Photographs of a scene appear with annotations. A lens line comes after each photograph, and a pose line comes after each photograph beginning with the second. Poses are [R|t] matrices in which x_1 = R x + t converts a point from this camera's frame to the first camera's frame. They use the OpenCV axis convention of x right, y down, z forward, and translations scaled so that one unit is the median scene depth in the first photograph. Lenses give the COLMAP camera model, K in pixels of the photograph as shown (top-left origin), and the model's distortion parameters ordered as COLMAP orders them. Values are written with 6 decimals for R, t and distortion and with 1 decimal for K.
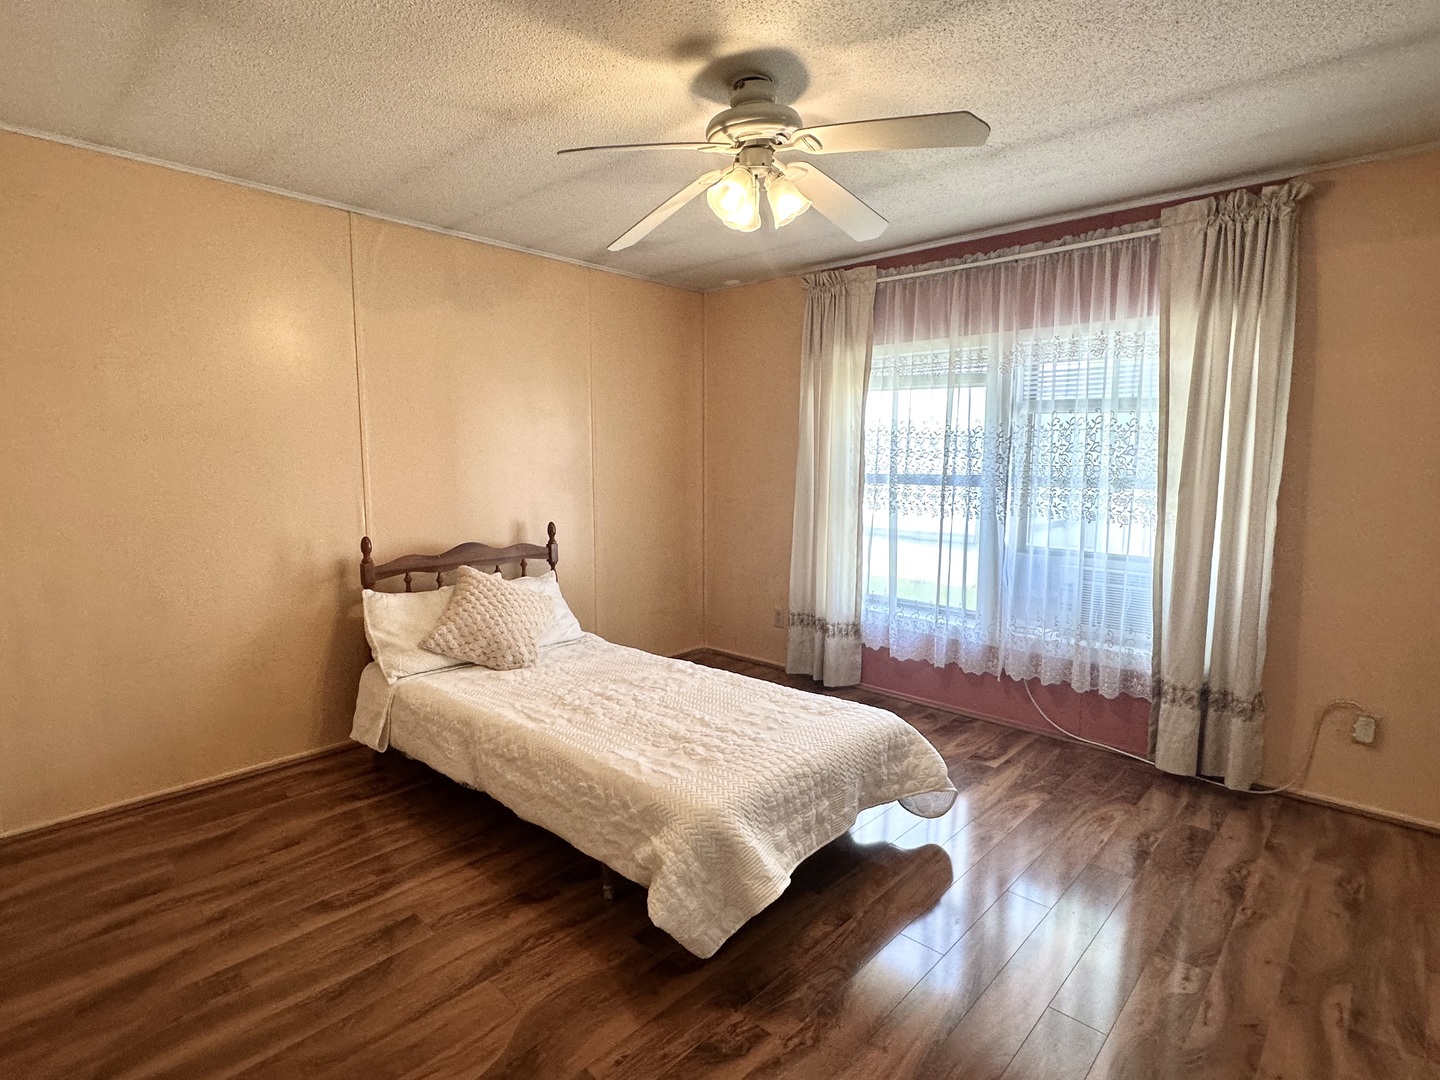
lens RADIAL K [[747.4, 0, 721.1], [0, 747.4, 543.7], [0, 0, 1]] dist [0.001931, 0.000453]
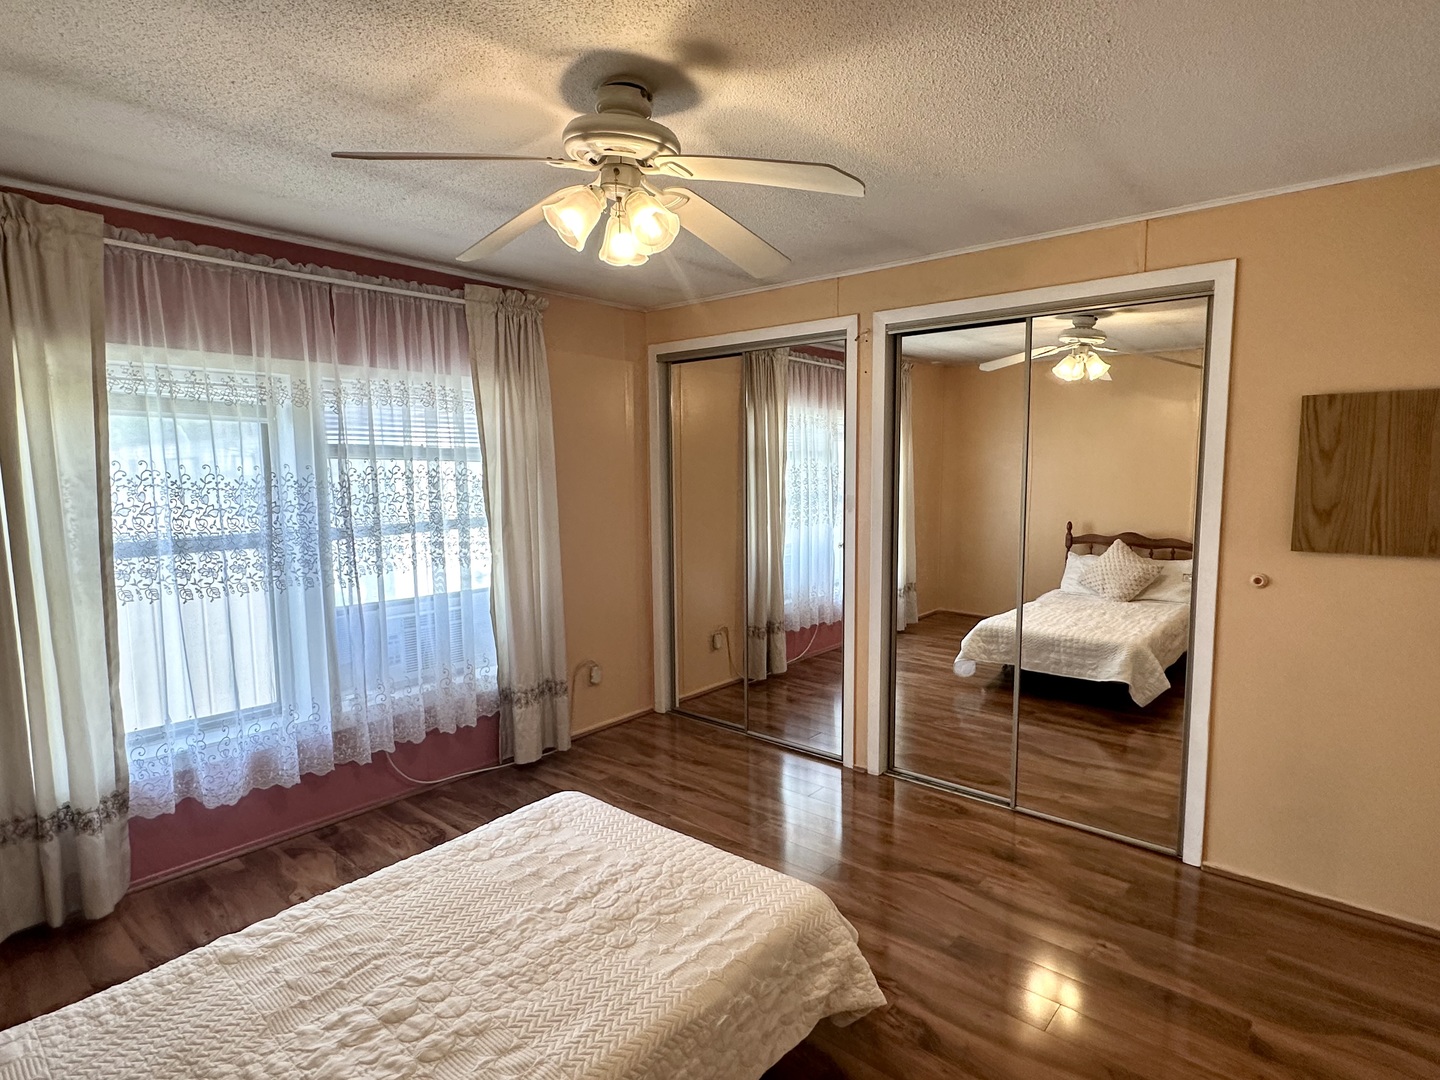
lens RADIAL K [[769.0, 0, 721.8], [0, 769.0, 541.0], [0, 0, 1]] dist [-0.001678, -0.000446]
pose [[-0.040641, -0.103185, 0.993832, -0.580070], [0.125789, 0.986211, 0.107538, -0.132931], [-0.991224, 0.129383, -0.027101, 0.658166]]
